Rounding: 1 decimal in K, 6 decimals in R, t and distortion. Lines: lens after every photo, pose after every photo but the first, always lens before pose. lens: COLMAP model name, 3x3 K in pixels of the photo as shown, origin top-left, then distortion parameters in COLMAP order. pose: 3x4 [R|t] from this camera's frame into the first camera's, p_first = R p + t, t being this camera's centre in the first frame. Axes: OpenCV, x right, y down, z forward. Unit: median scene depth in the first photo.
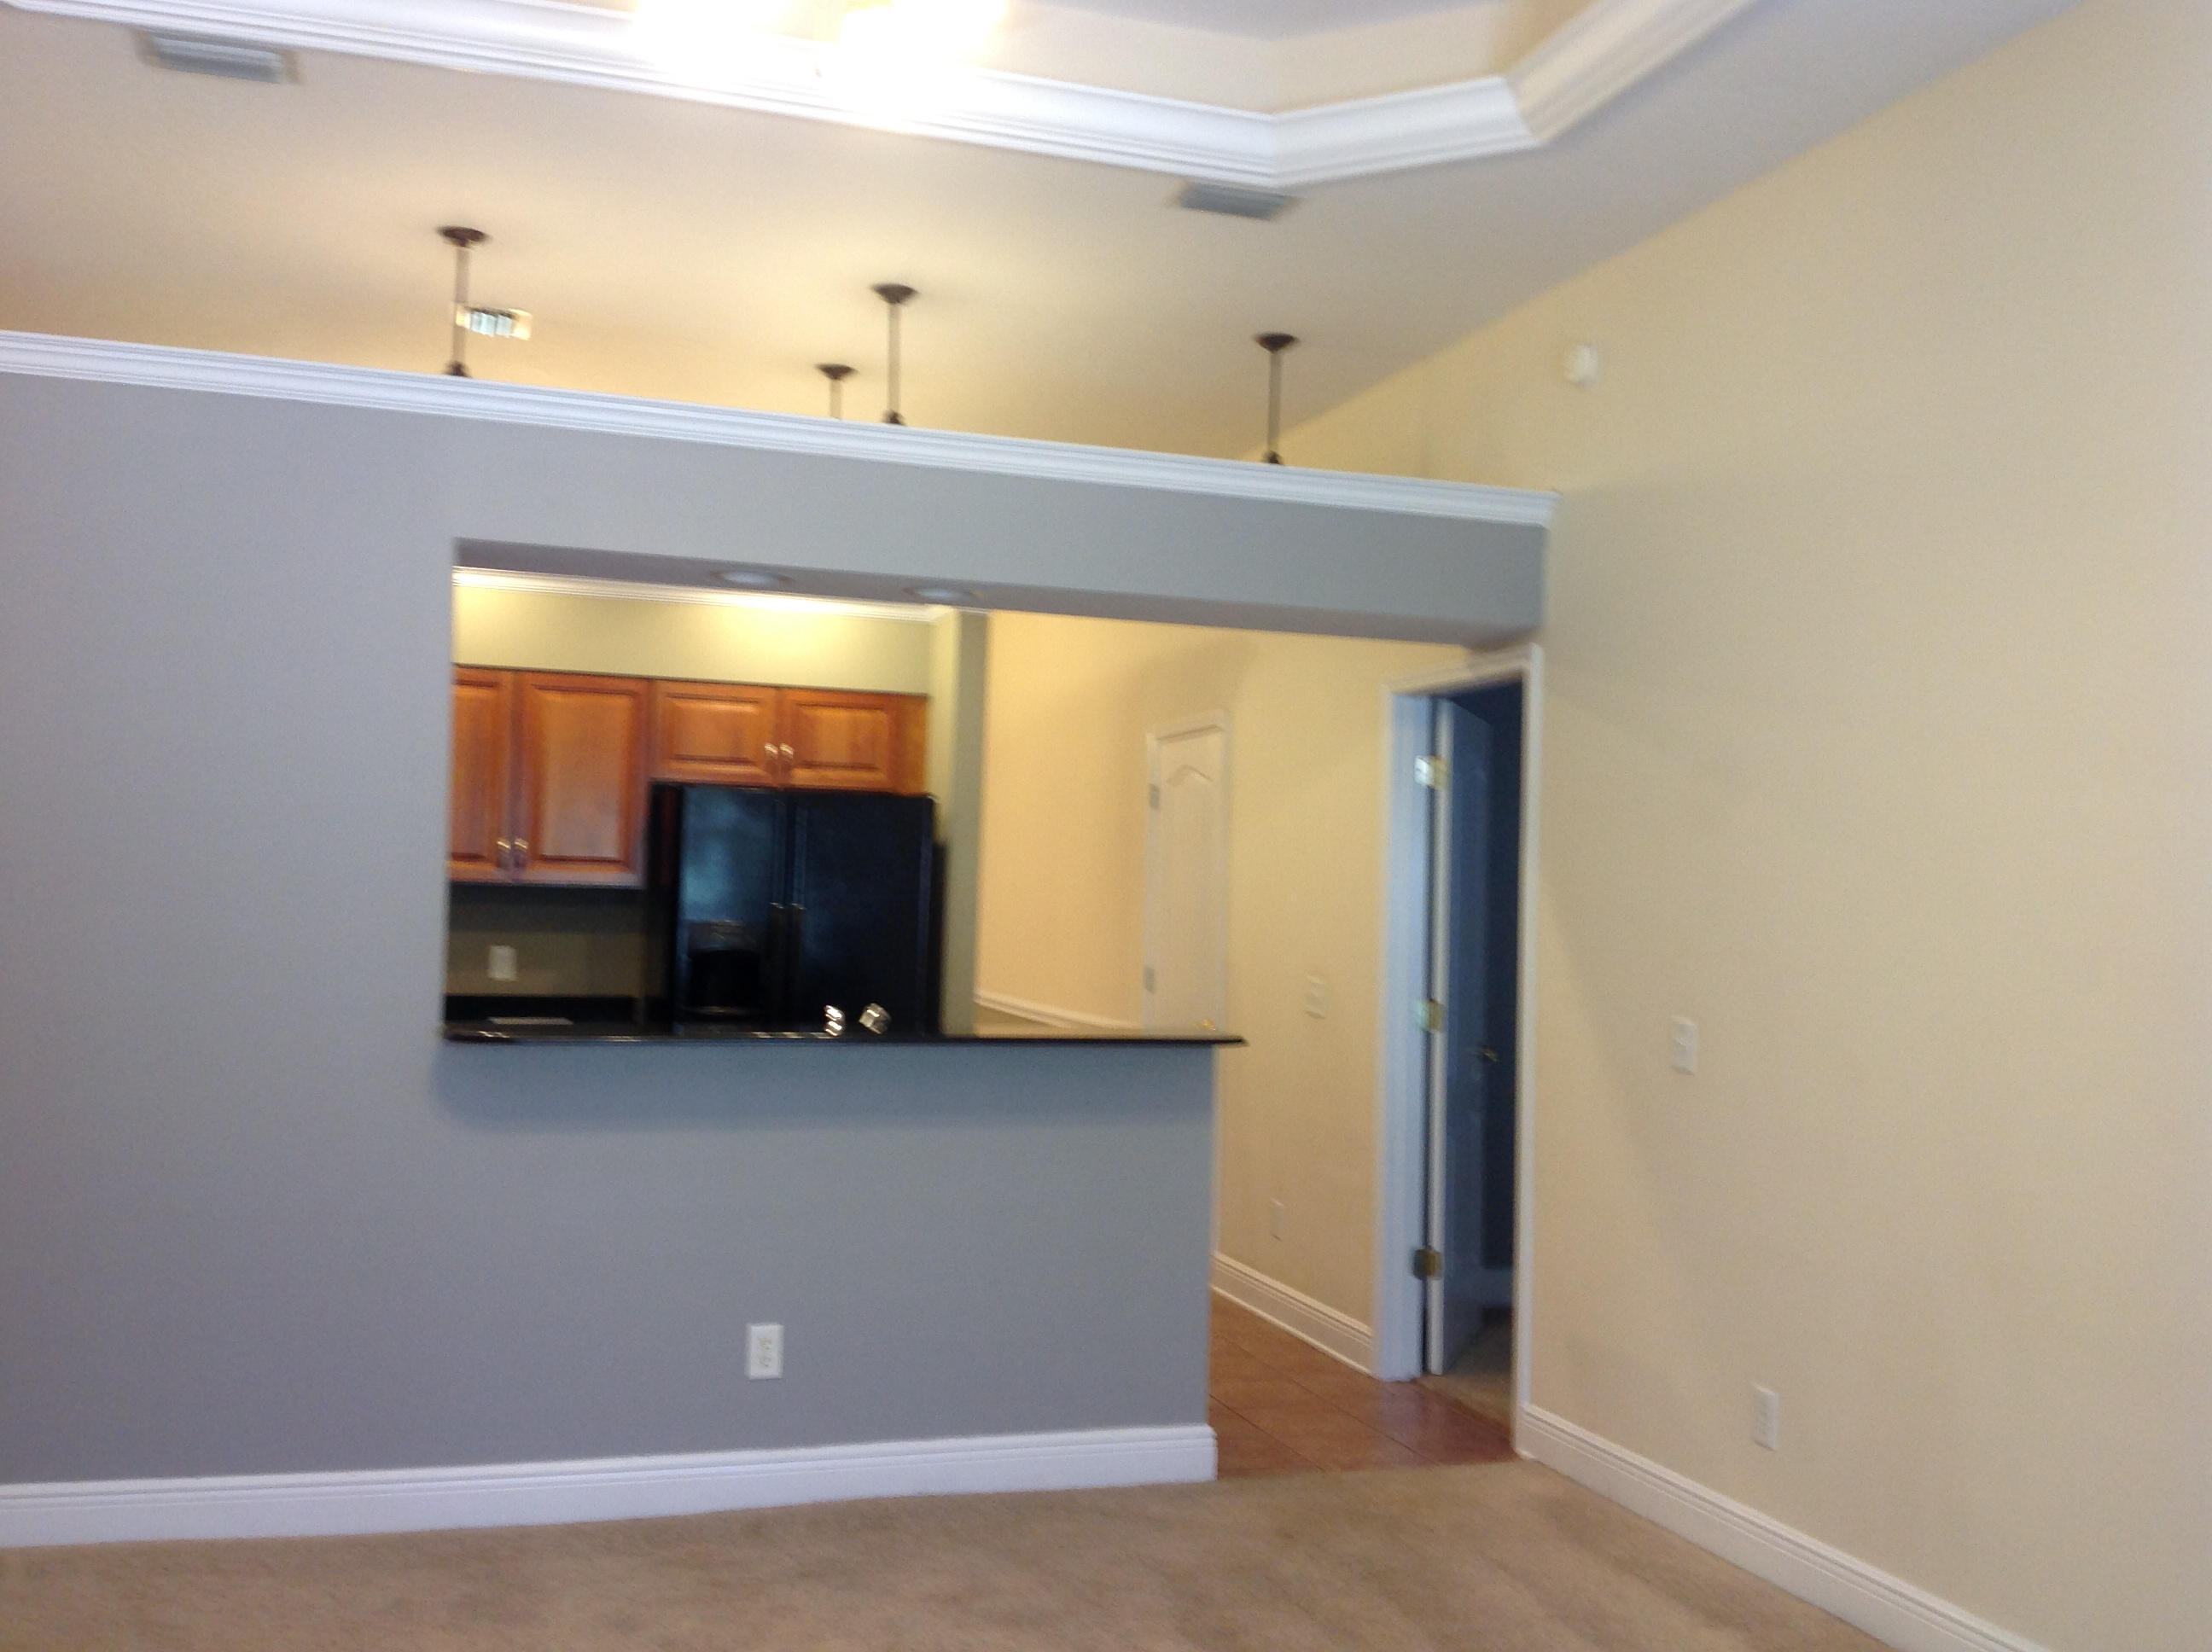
lens RADIAL K [[2080.4, 0, 1106.5], [0, 2080.4, 849.9], [0, 0, 1]] dist [0.156246, -0.299421]
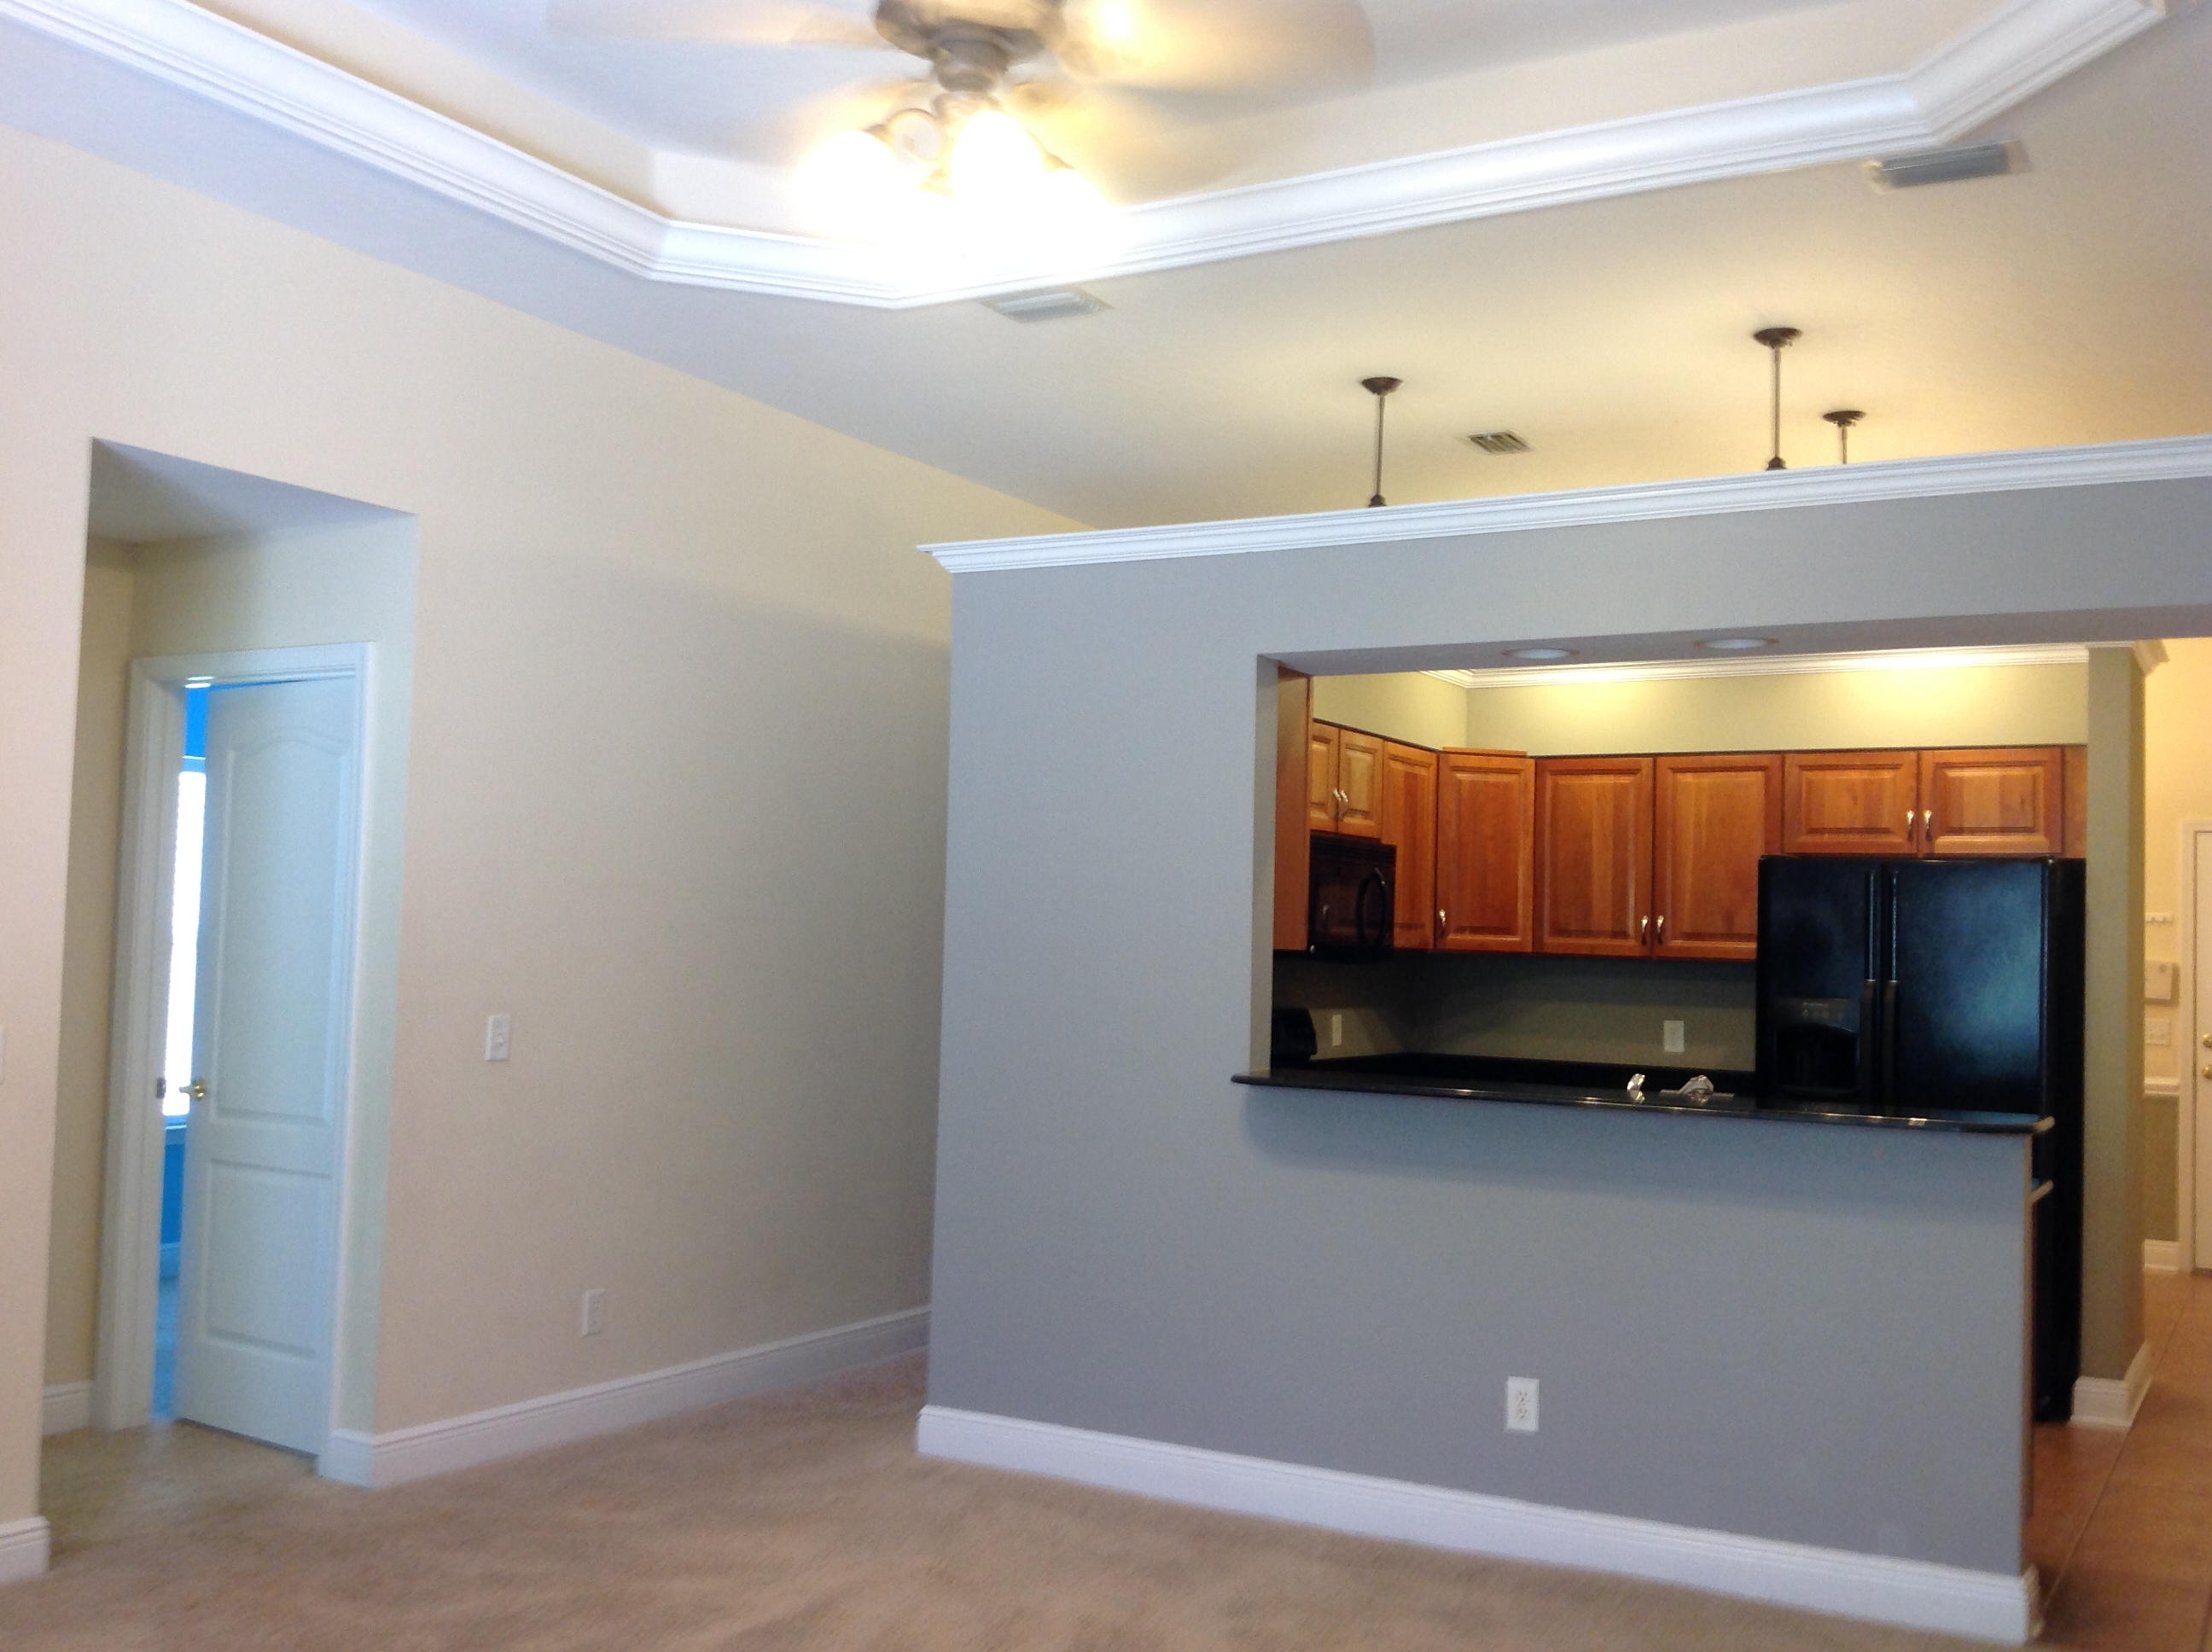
lens RADIAL K [[2121.7, 0, 1171.4], [0, 2121.7, 872.4], [0, 0, 1]] dist [0.134218, -0.300711]
pose [[0.682392, -0.038692, -0.729961, 0.327362], [0.012732, 0.999076, -0.041054, 0.013075], [0.730875, 0.018721, 0.682254, 0.105694]]
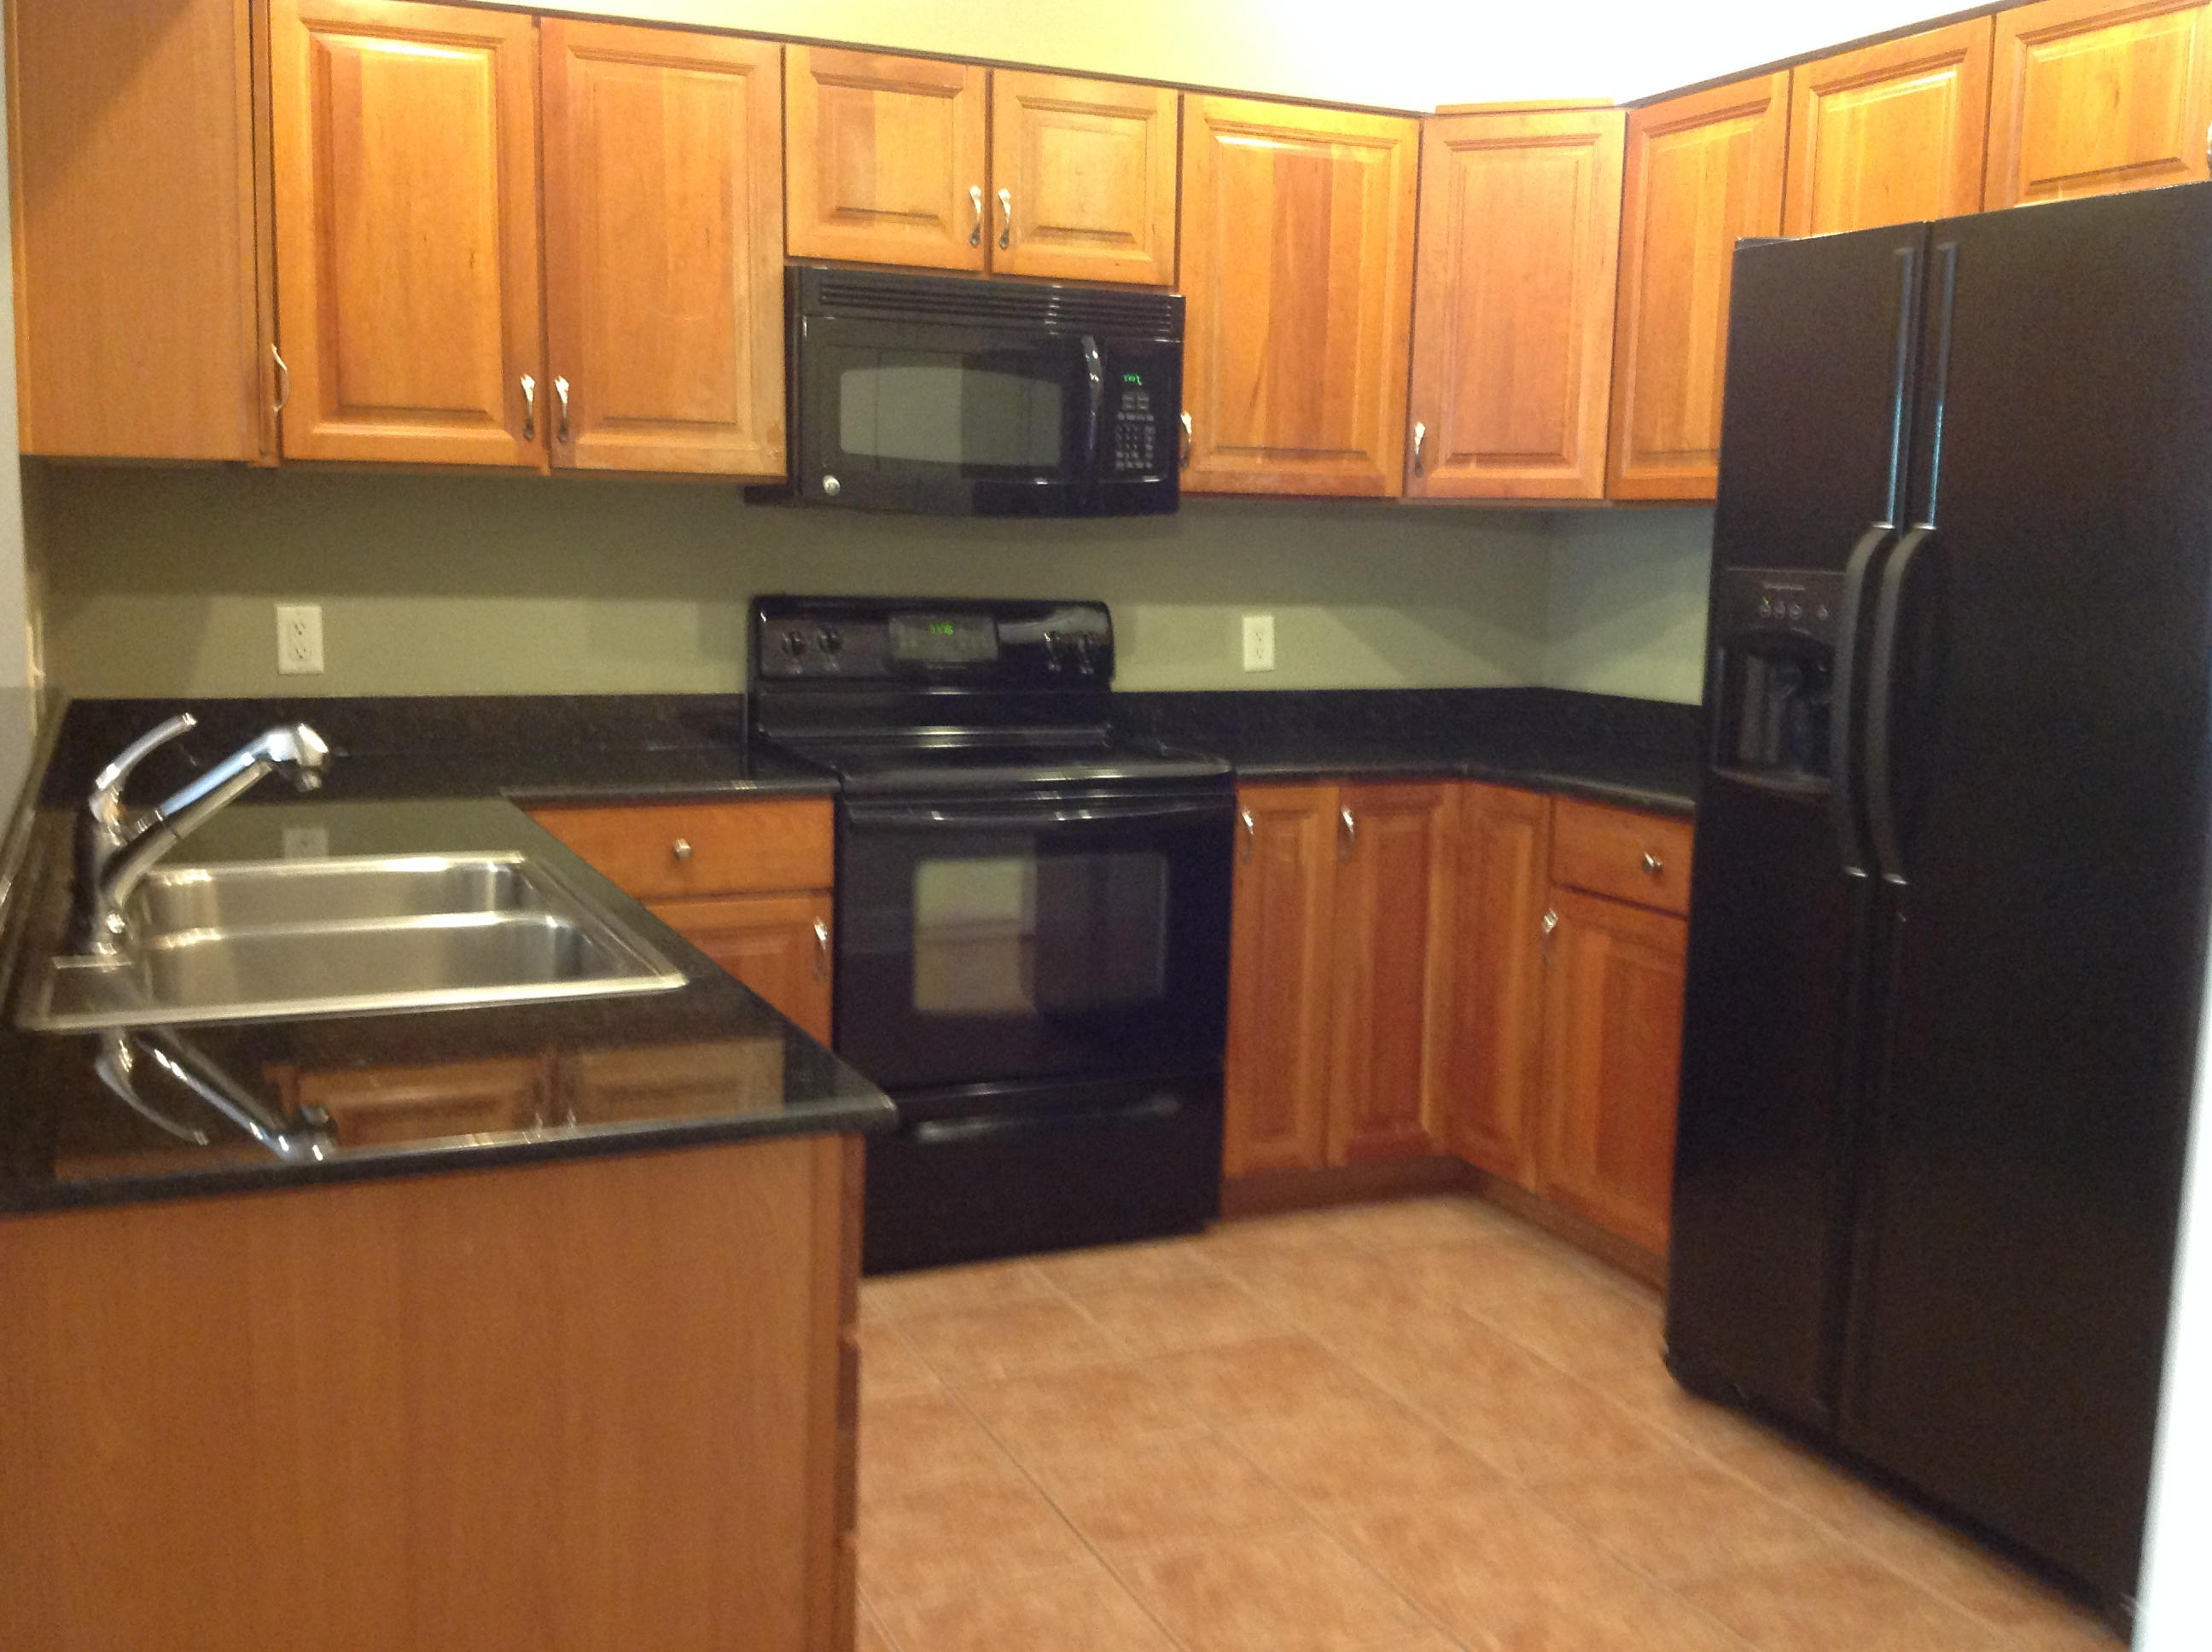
lens RADIAL K [[2146.7, 0, 1162.4], [0, 2146.7, 814.4], [0, 0, 1]] dist [0.164987, -0.325483]
pose [[0.125436, 0.104017, -0.986634, 0.223583], [0.017993, 0.994086, 0.107091, 0.031534], [0.991939, -0.031185, 0.122823, 0.790124]]
